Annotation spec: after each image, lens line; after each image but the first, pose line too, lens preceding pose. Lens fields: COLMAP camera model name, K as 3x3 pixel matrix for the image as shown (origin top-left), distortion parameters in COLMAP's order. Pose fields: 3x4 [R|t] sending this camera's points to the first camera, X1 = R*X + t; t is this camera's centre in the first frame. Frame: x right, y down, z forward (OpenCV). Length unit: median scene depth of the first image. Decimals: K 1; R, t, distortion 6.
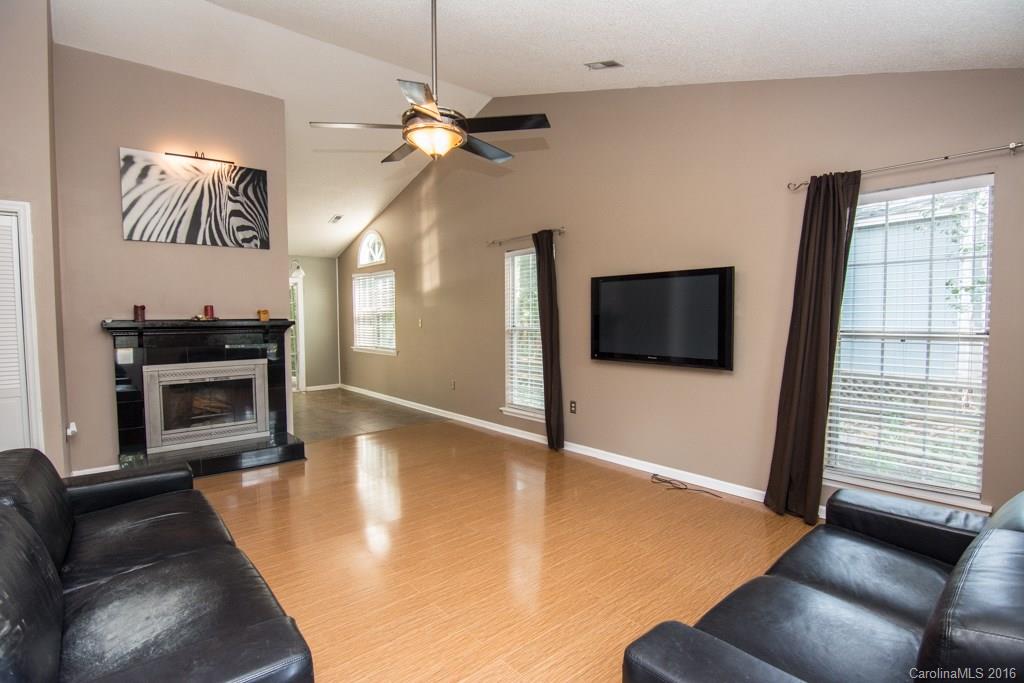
lens RADIAL K [[500.6, 0, 513.7], [0, 500.6, 343.2], [0, 0, 1]] dist [-0.002706, -0.001004]
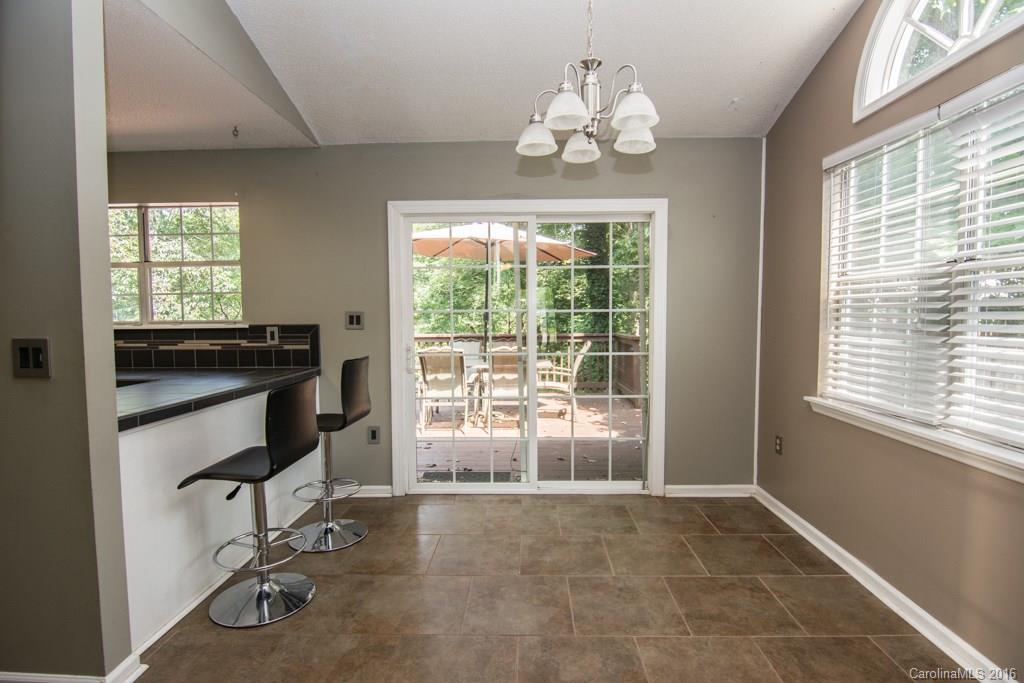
lens RADIAL K [[497.2, 0, 515.4], [0, 497.2, 344.4], [0, 0, 1]] dist [-0.002923, -0.011705]
pose [[0.751984, 0.042453, -0.657813, -0.491033], [-0.037426, 0.999064, 0.021692, -0.048569], [0.658118, 0.008307, 0.752869, 1.232746]]
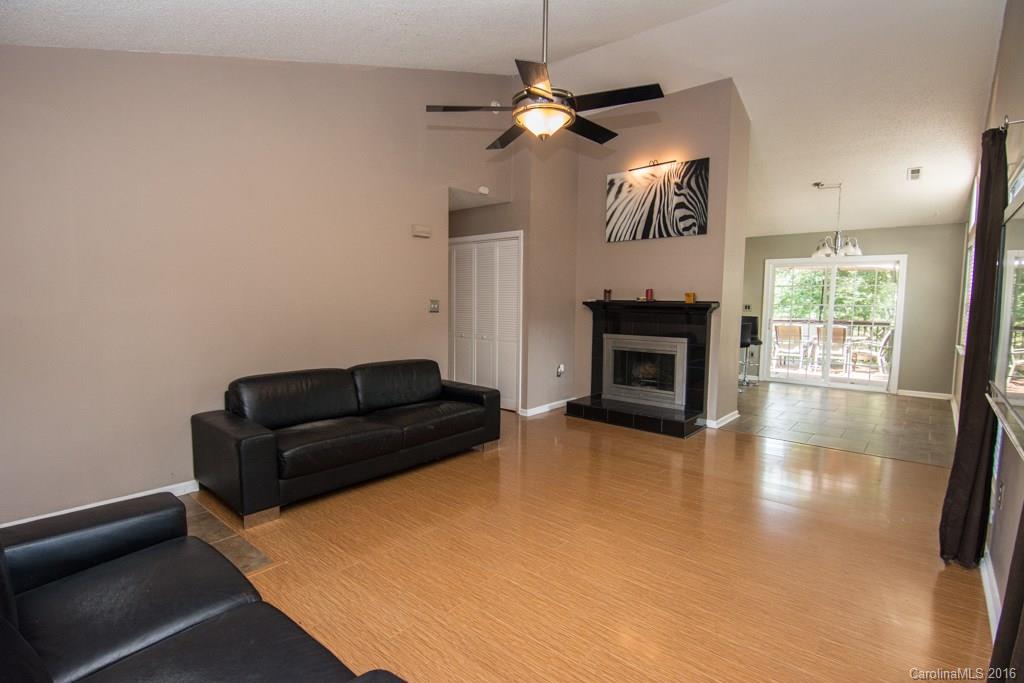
lens RADIAL K [[500.6, 0, 513.7], [0, 500.6, 343.2], [0, 0, 1]] dist [-0.002706, -0.001004]
pose [[0.177763, 0.091540, -0.979807, 0.505877], [-0.067294, 0.994464, 0.080700, -0.020735], [0.981770, 0.051589, 0.182939, 0.457453]]
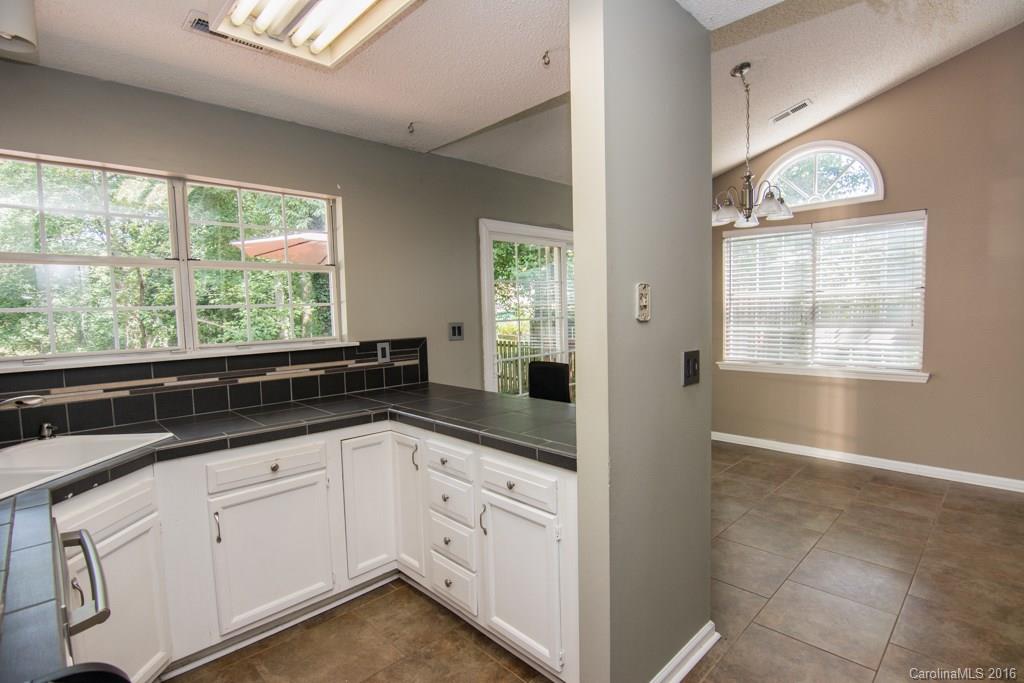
lens RADIAL K [[497.2, 0, 515.4], [0, 497.2, 344.4], [0, 0, 1]] dist [-0.002923, -0.011705]
pose [[0.996831, -0.024485, 0.075692, -1.121399], [0.023700, 0.999656, 0.011256, -0.046032], [-0.075941, -0.009427, 0.997068, 0.884258]]
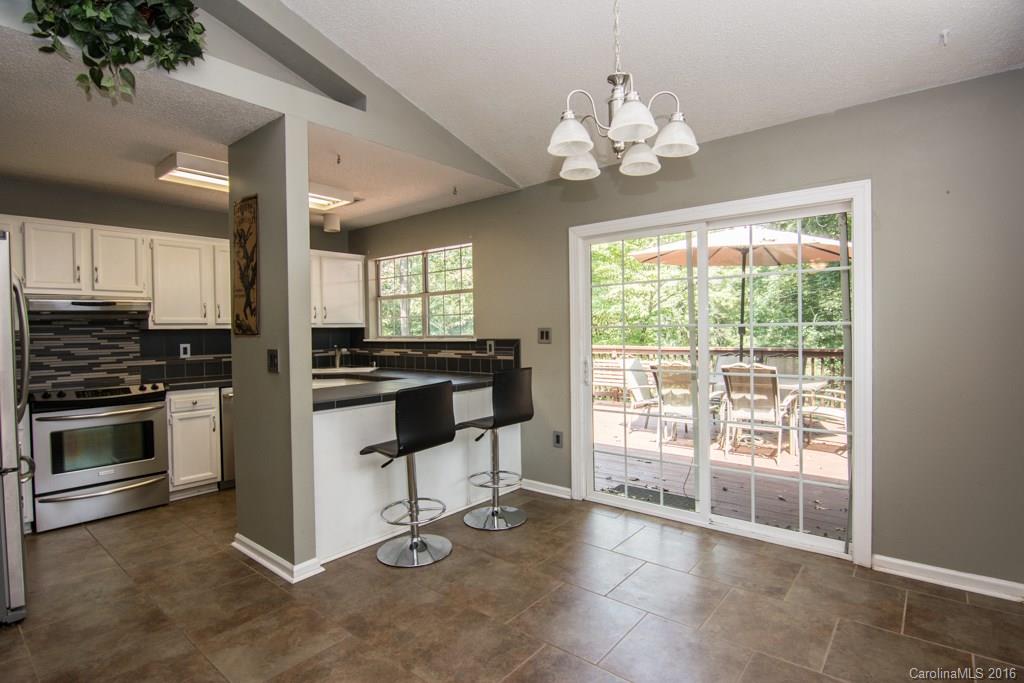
lens RADIAL K [[504.7, 0, 534.3], [0, 504.7, 338.0], [0, 0, 1]] dist [0.000114, -0.017539]
pose [[0.203149, 0.023649, -0.978862, -0.332155], [-0.041542, 0.999016, 0.015514, -0.067423], [0.978266, 0.037512, 0.203932, 1.439495]]
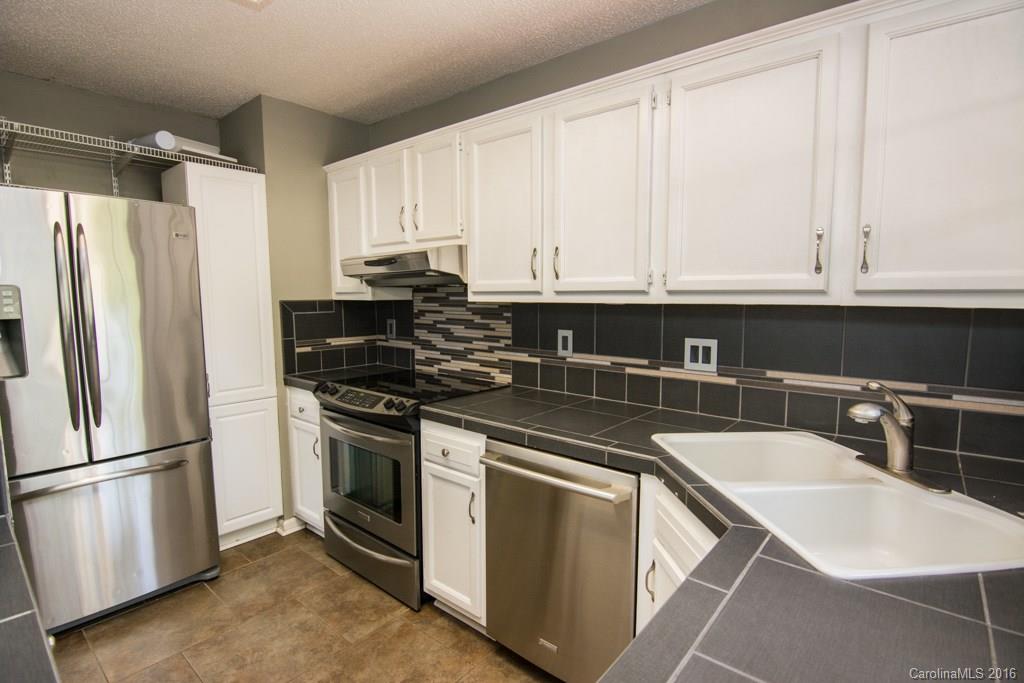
lens RADIAL K [[497.2, 0, 515.4], [0, 497.2, 344.4], [0, 0, 1]] dist [-0.002923, -0.011705]
pose [[-0.984233, 0.027683, -0.174698, -1.247466], [-0.000186, 0.987514, 0.157532, -0.077096], [0.176877, 0.155081, -0.971938, 1.458567]]
